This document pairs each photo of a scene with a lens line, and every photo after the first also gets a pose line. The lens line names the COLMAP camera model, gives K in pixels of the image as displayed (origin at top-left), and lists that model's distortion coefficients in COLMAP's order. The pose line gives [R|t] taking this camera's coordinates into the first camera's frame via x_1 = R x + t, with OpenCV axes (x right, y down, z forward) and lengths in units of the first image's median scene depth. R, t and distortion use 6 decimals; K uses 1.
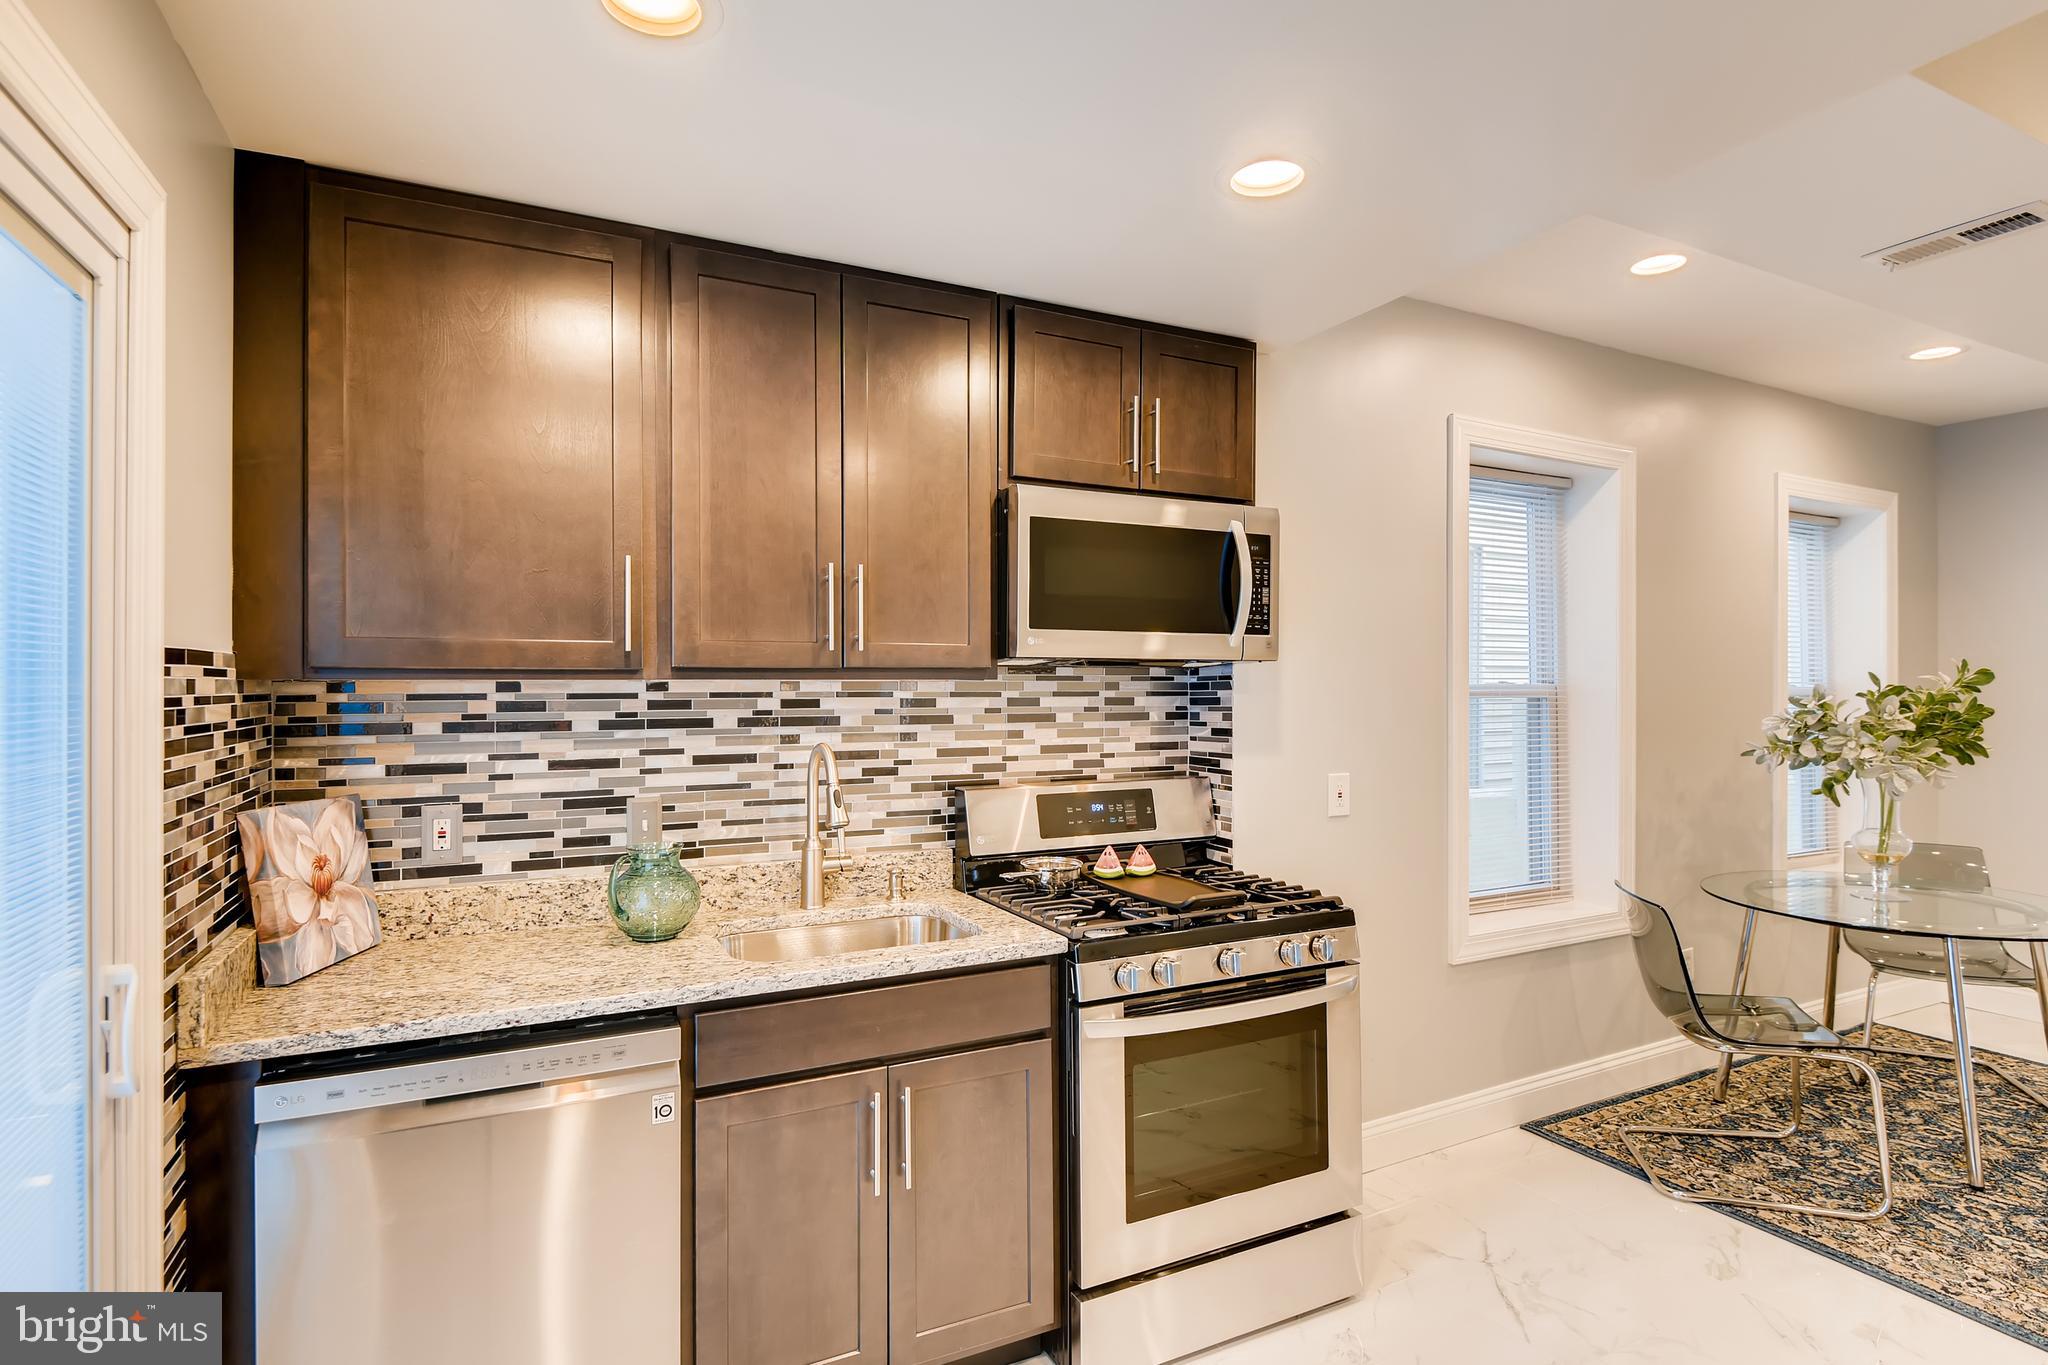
lens RADIAL K [[1021.8, 0, 1029.9], [0, 1021.8, 688.9], [0, 0, 1]] dist [-0.001028, -0.001683]
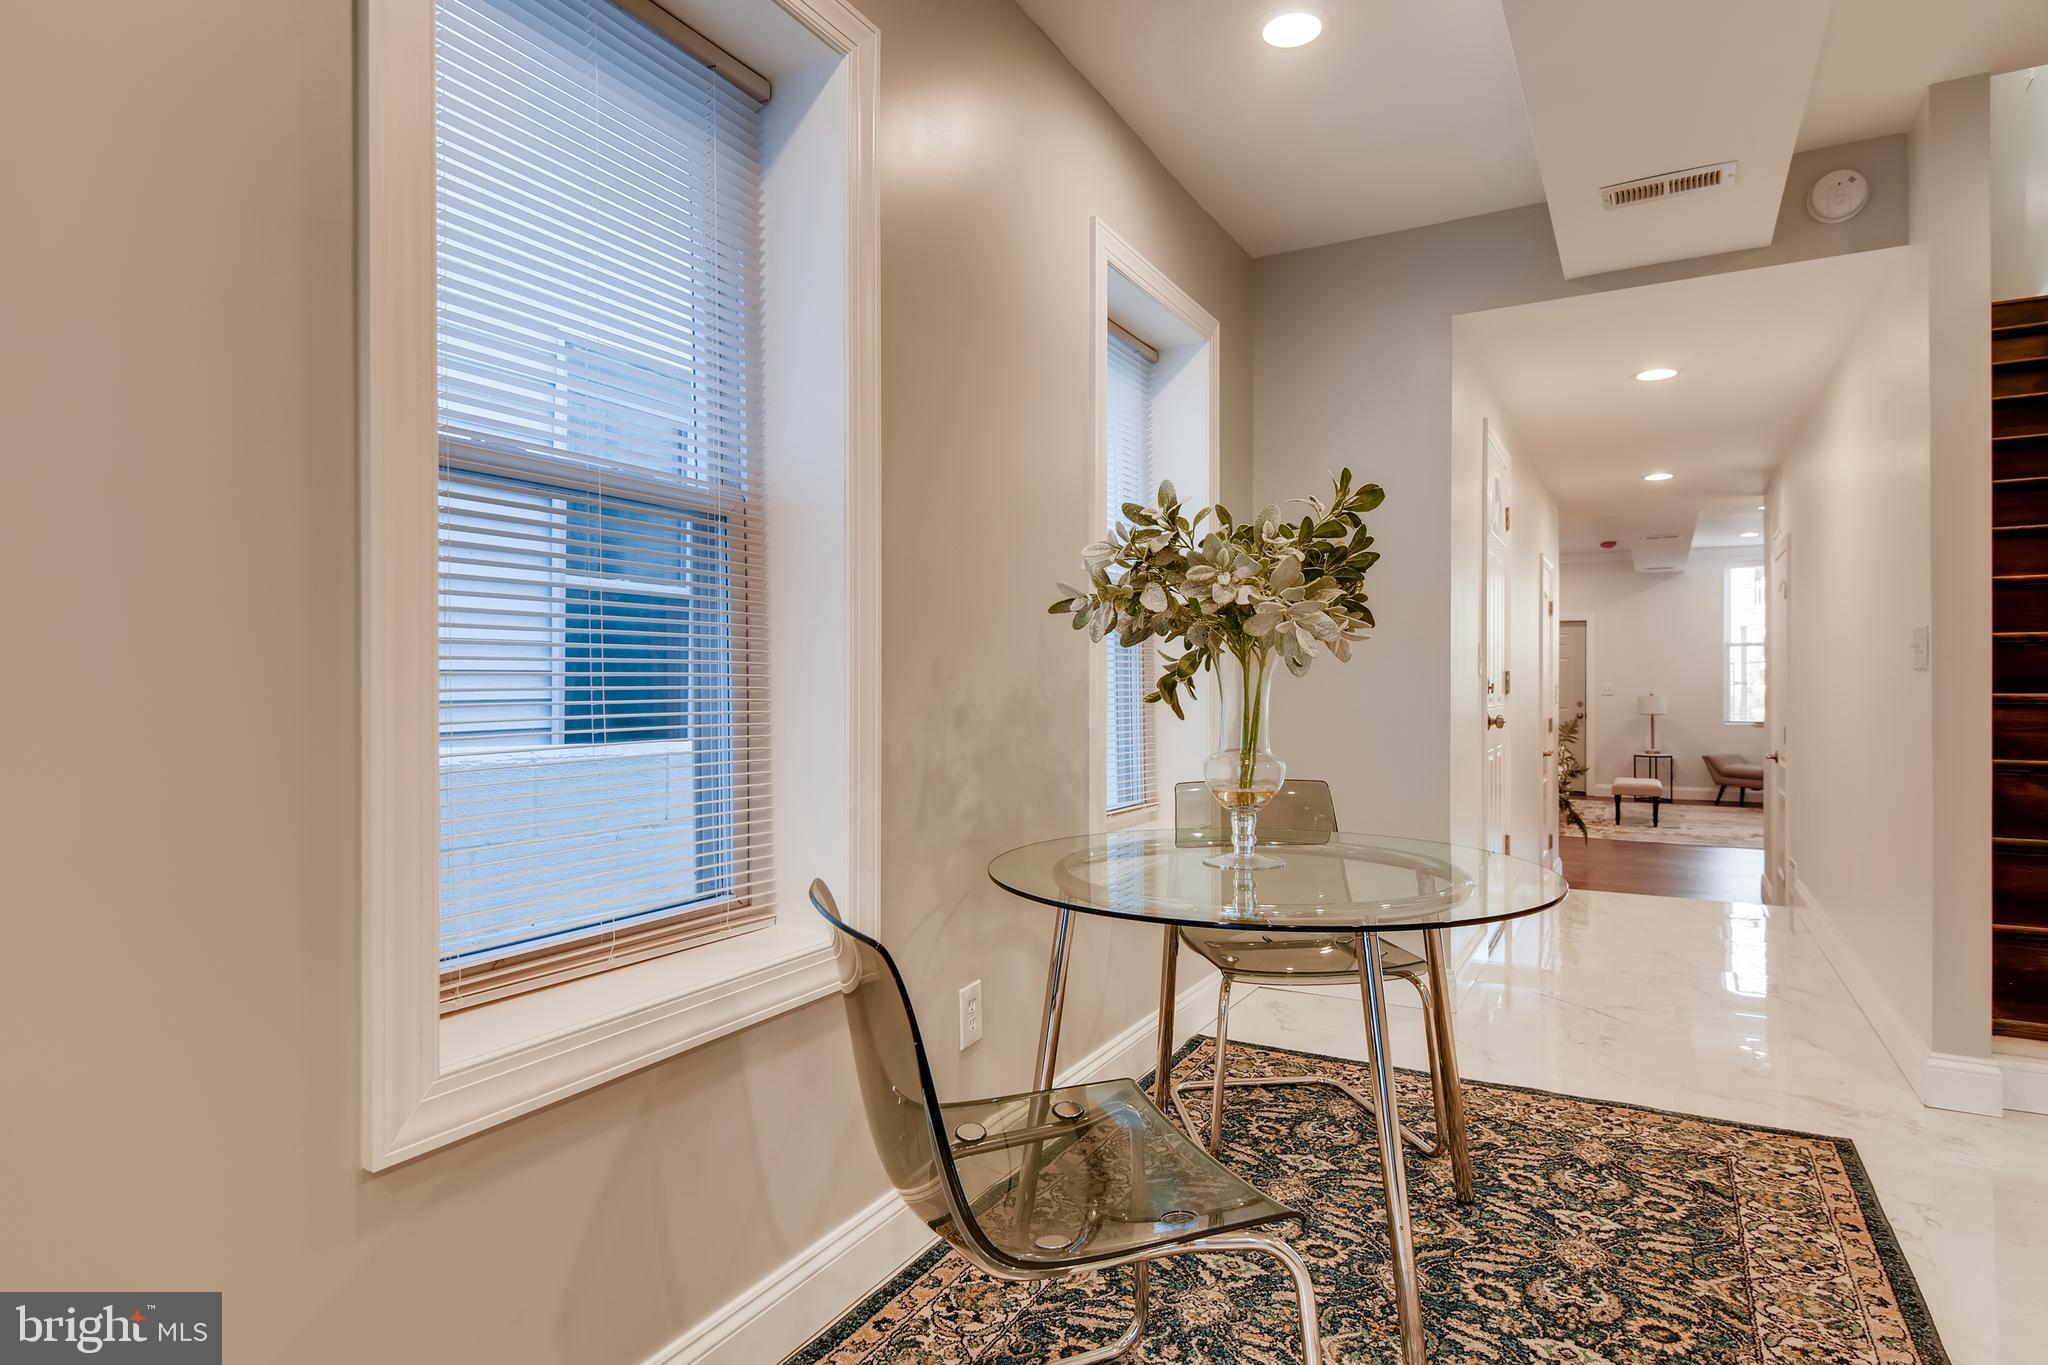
lens RADIAL K [[1088.6, 0, 1024.0], [0, 1088.6, 682.5], [0, 0, 1]] dist [0.000583, -0.000319]
pose [[0.832712, -0.000543, 0.553706, 0.357987], [0.001705, 0.999997, -0.001584, 0.094835], [-0.553703, 0.002263, 0.832711, 0.515750]]
